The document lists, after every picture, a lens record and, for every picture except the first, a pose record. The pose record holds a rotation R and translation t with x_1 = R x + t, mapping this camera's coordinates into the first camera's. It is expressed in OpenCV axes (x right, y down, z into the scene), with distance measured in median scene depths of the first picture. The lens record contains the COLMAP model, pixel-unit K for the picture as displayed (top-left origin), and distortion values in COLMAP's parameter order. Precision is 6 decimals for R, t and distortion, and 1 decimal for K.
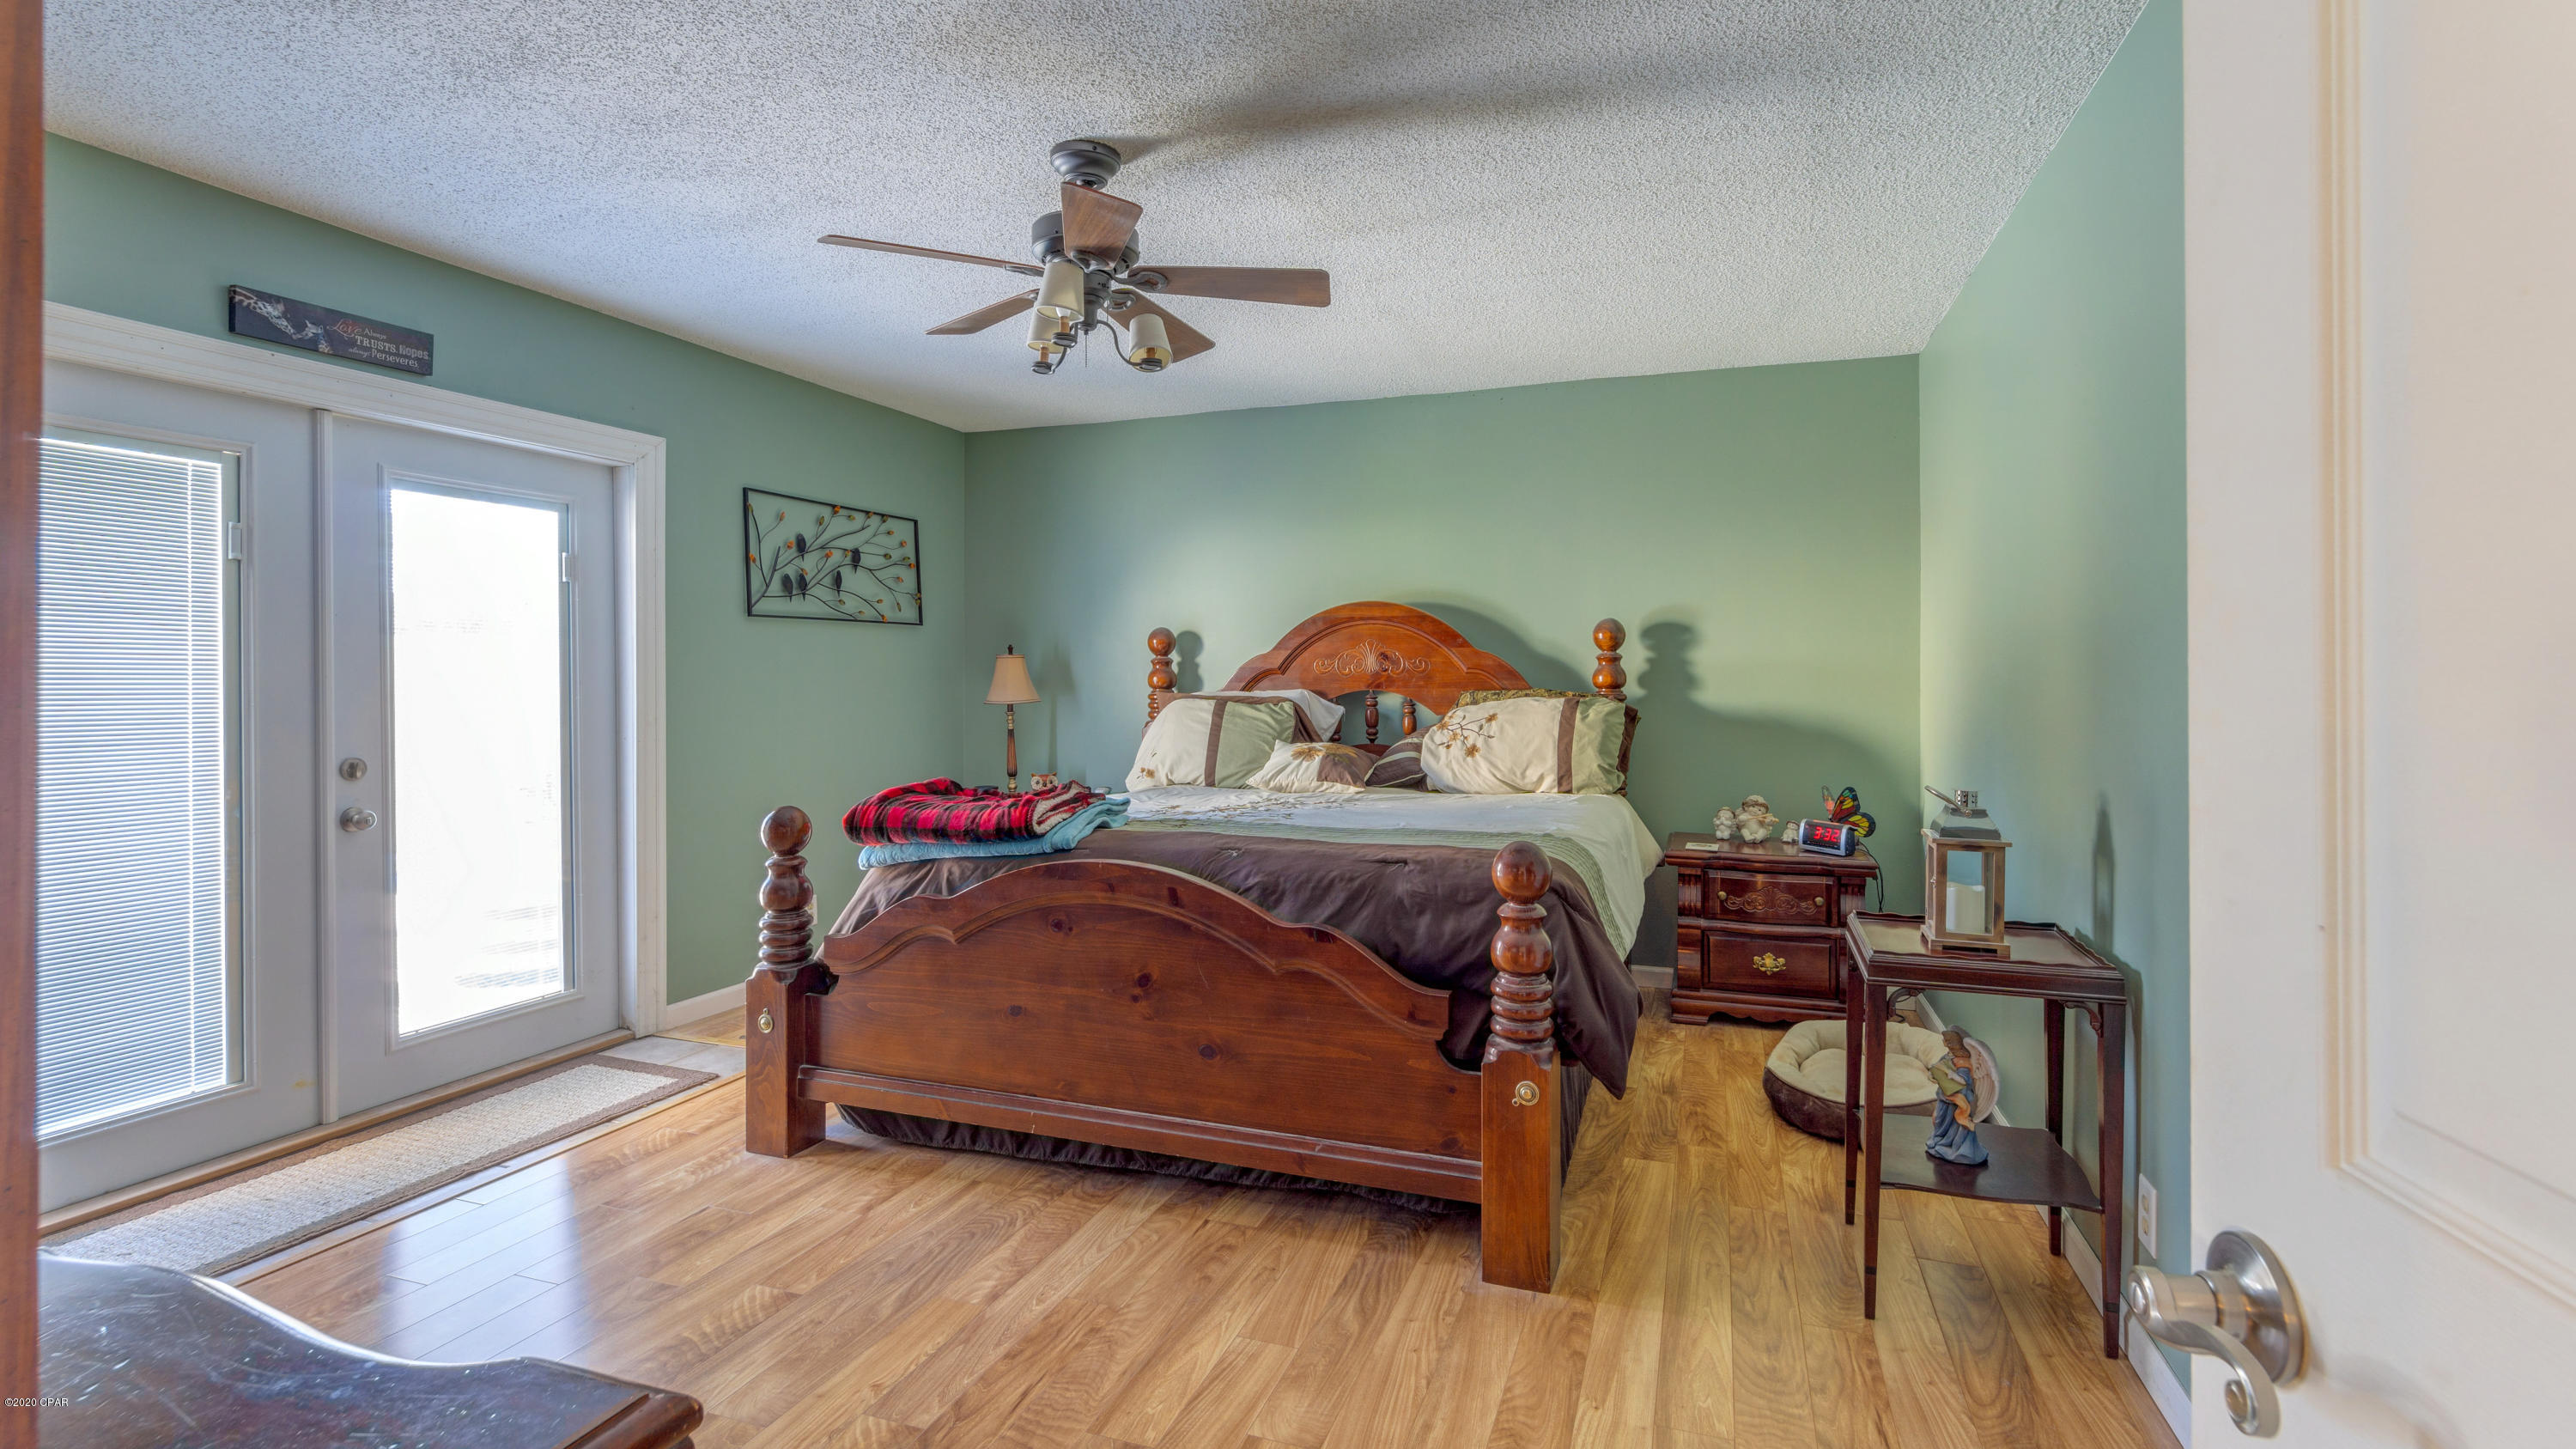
lens RADIAL K [[1130.9, 0, 1311.5], [0, 1130.9, 680.0], [0, 0, 1]] dist [-0.005941, 0.003127]
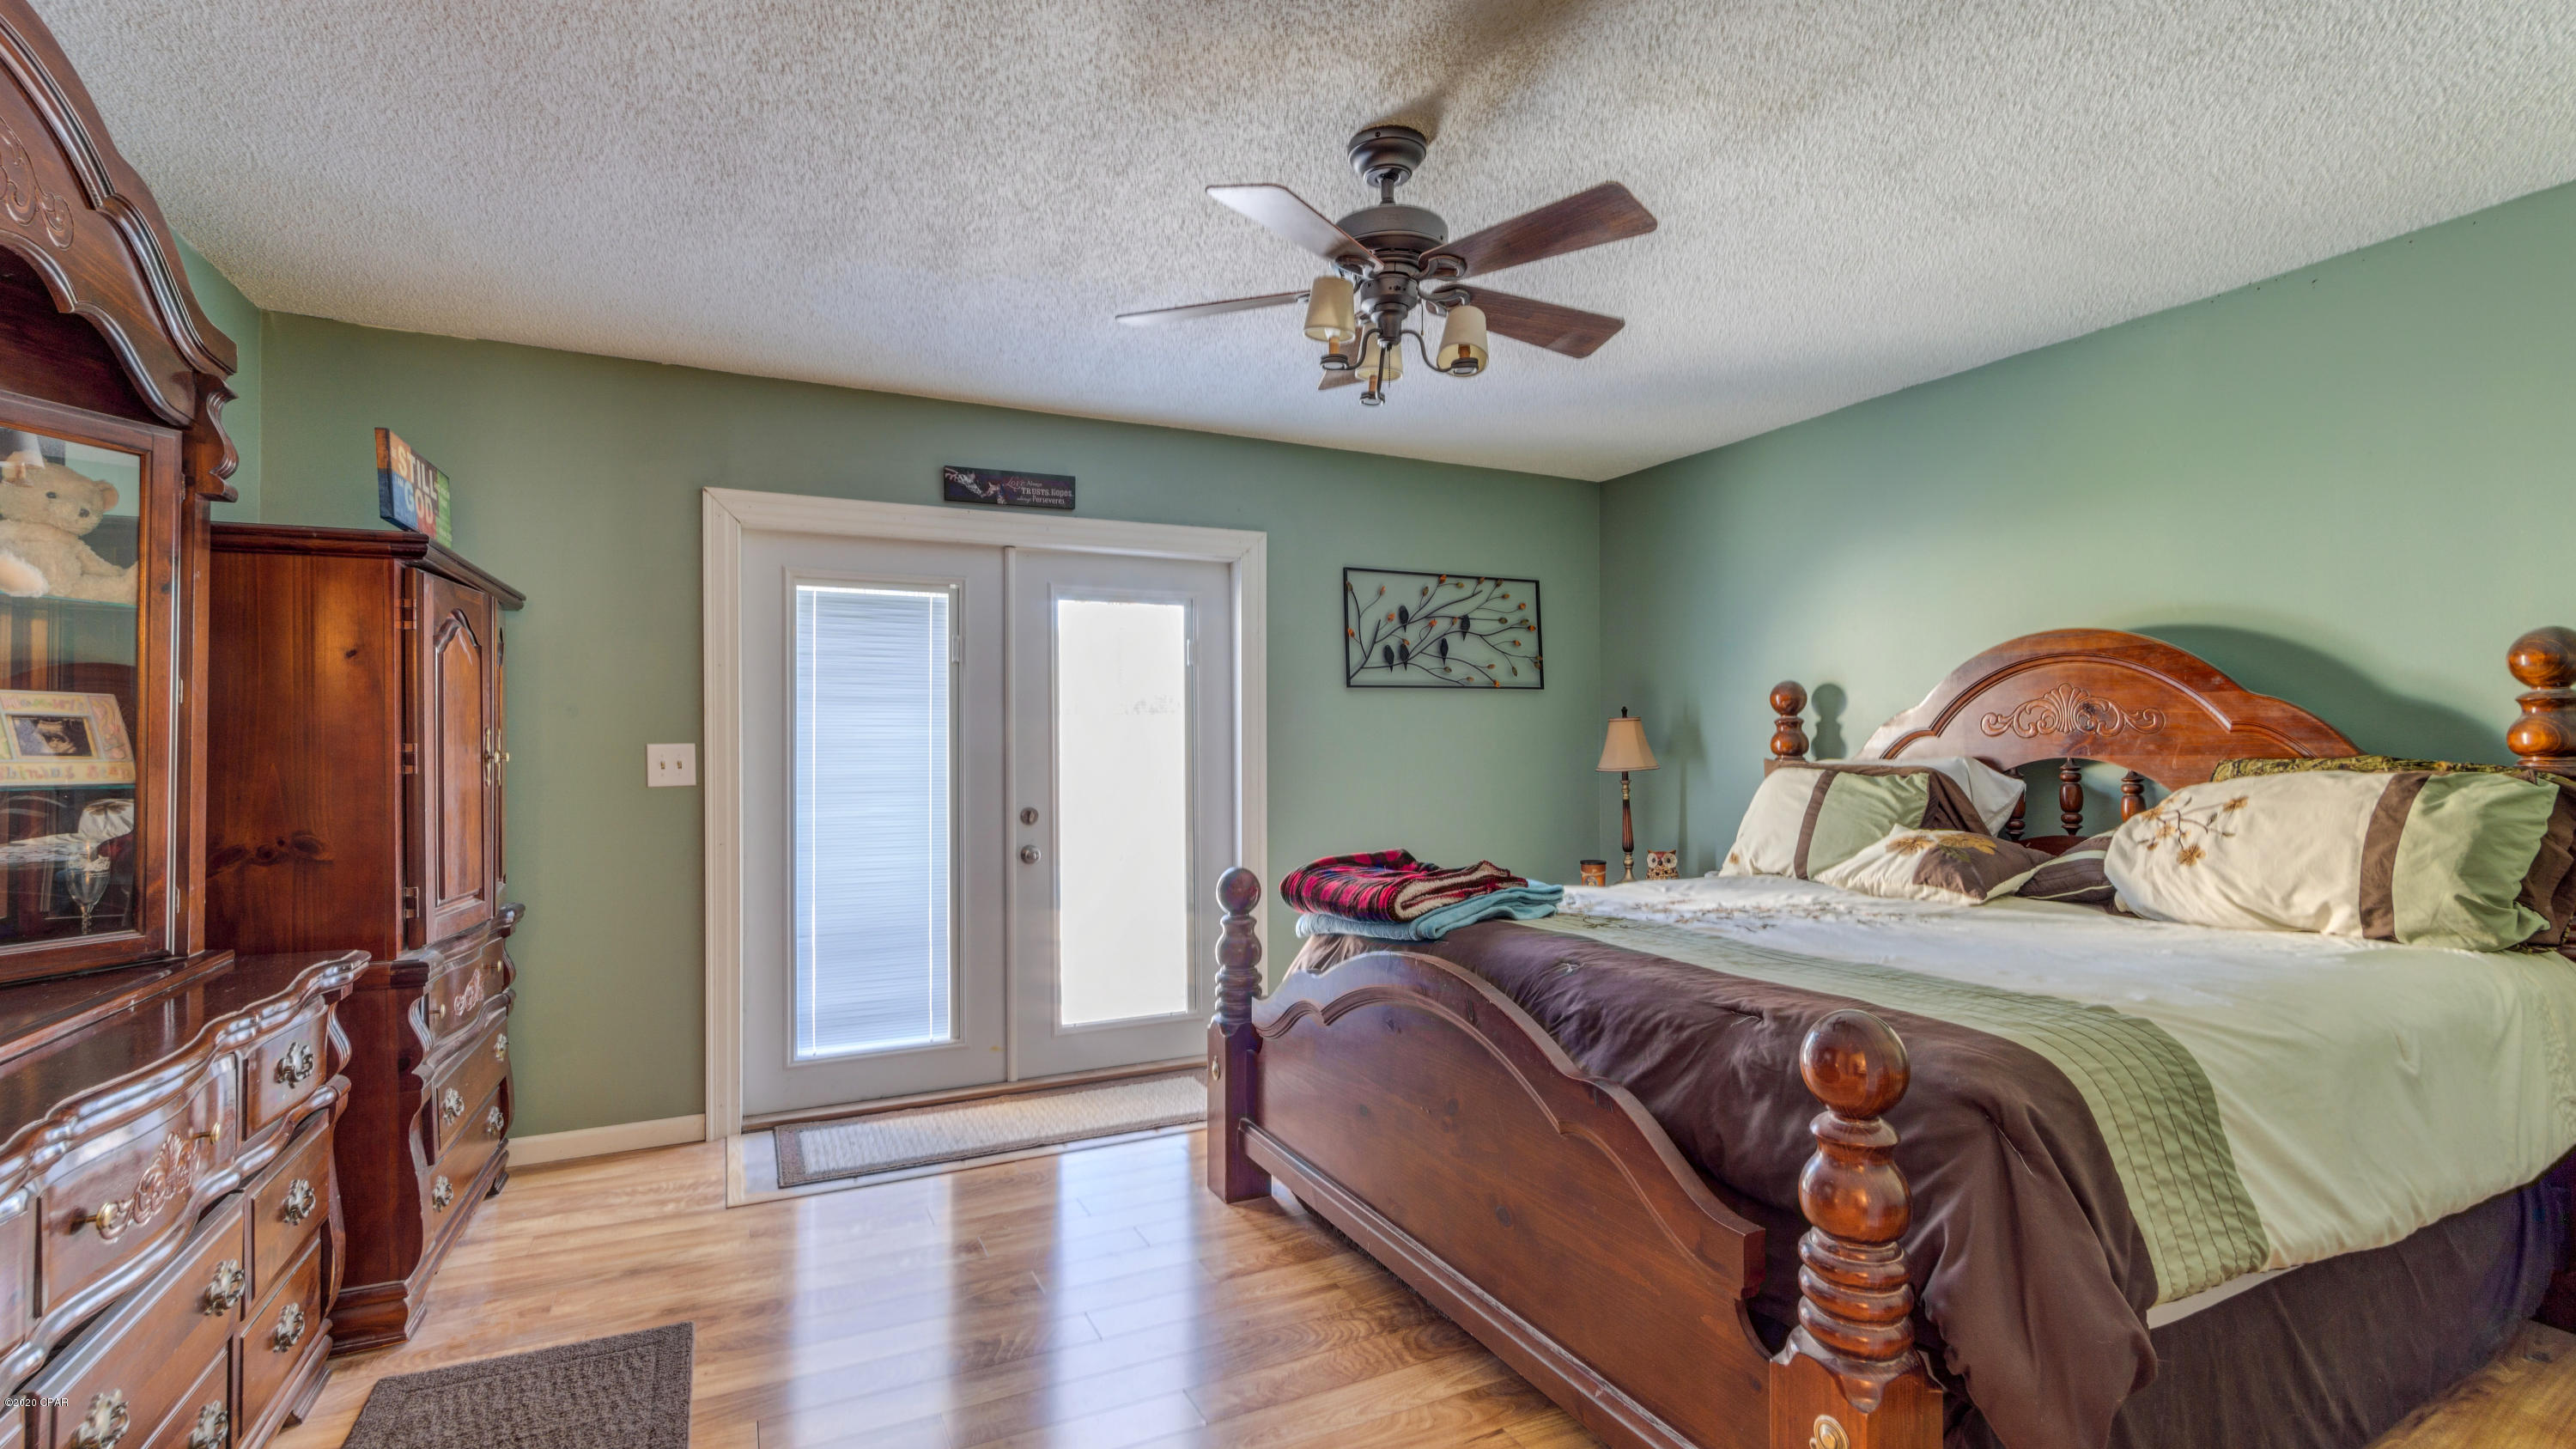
lens RADIAL K [[1130.9, 0, 1307.1], [0, 1130.9, 733.9], [0, 0, 1]] dist [-0.005941, 0.003127]
pose [[0.715794, -0.011791, -0.698212, 0.296329], [0.004779, 0.999917, -0.011986, 0.000642], [0.698295, 0.005243, 0.715791, 0.273512]]
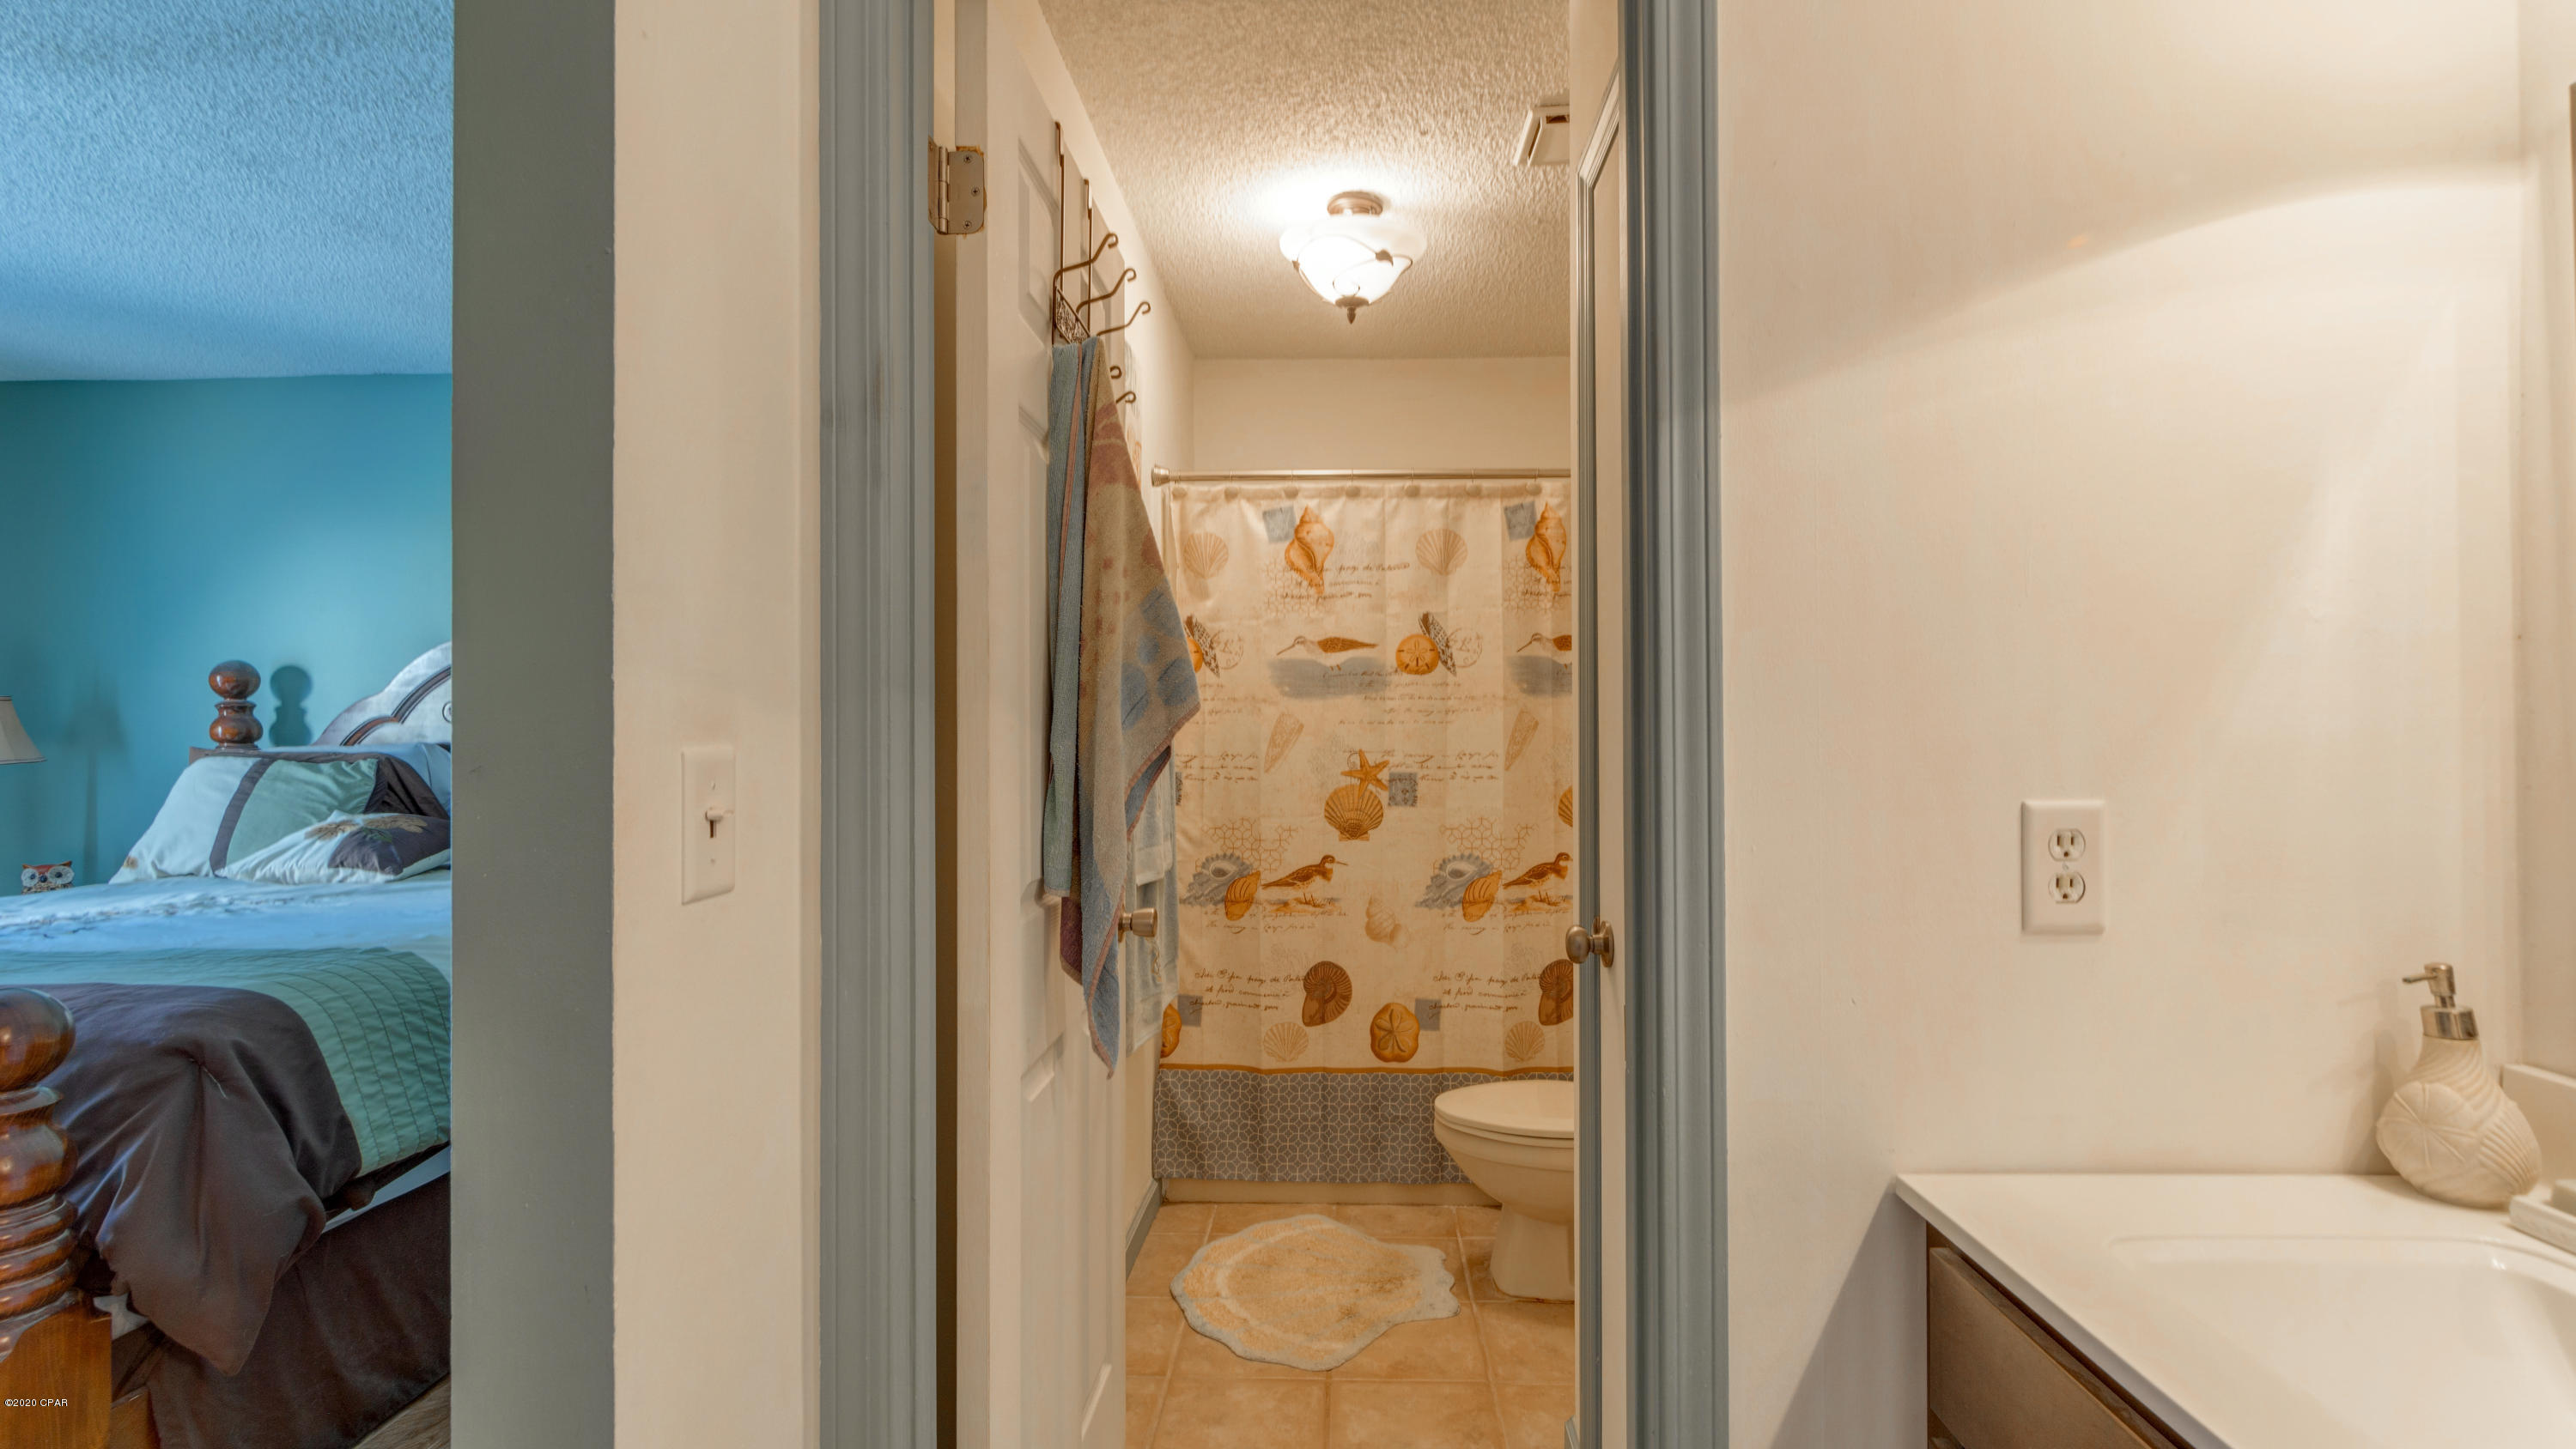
lens RADIAL K [[1130.5, 0, 1300.1], [0, 1130.5, 728.6], [0, 0, 1]] dist [-0.005941, 0.003127]
pose [[0.959649, -0.005634, 0.281143, 0.517090], [0.005280, 0.999984, 0.002015, 0.001063], [-0.281150, -0.000449, 0.959664, 0.153431]]
